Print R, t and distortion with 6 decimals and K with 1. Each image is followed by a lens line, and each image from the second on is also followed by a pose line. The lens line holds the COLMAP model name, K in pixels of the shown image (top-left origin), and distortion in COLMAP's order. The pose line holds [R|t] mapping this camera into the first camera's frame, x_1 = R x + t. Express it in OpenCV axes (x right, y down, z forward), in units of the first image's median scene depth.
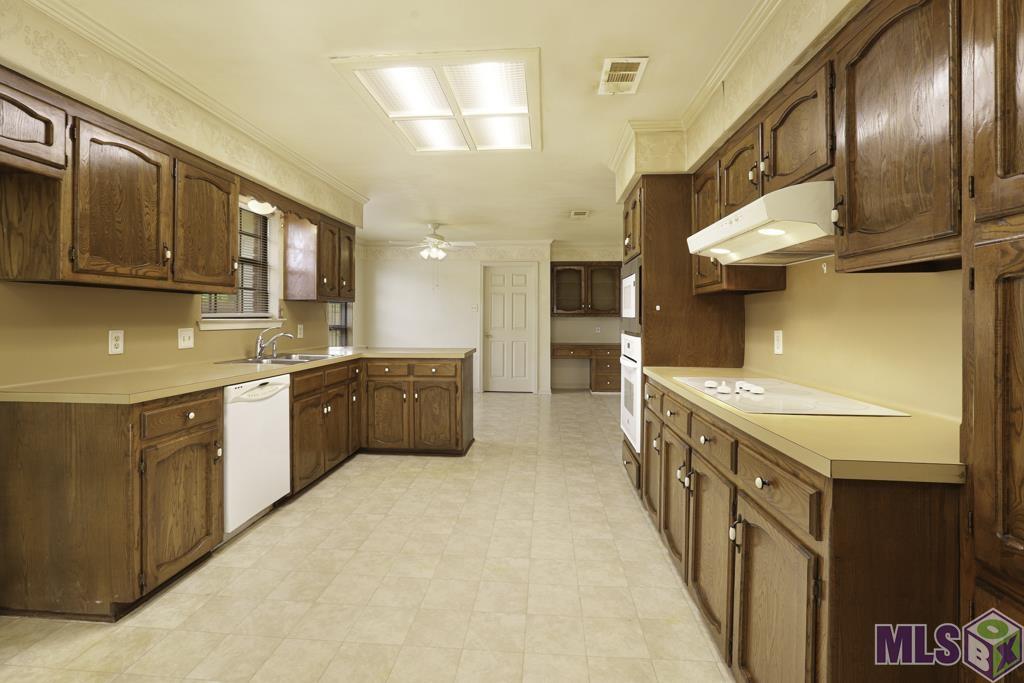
lens RADIAL K [[470.6, 0, 508.9], [0, 470.6, 322.9], [0, 0, 1]] dist [-0.019826, 0.003425]
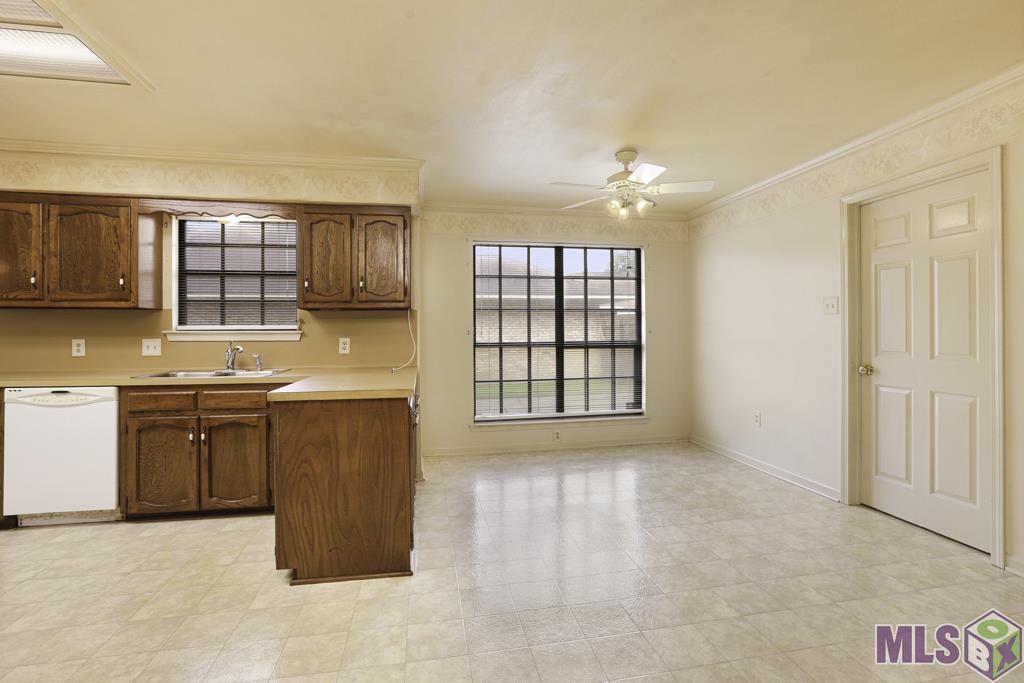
lens RADIAL K [[470.6, 0, 509.4], [0, 470.6, 334.4], [0, 0, 1]] dist [-0.019826, 0.003425]
pose [[0.268168, -0.001321, -0.963371, 0.692200], [-0.008081, 0.999961, -0.003621, -0.003058], [0.963338, 0.008756, 0.268147, 1.564657]]
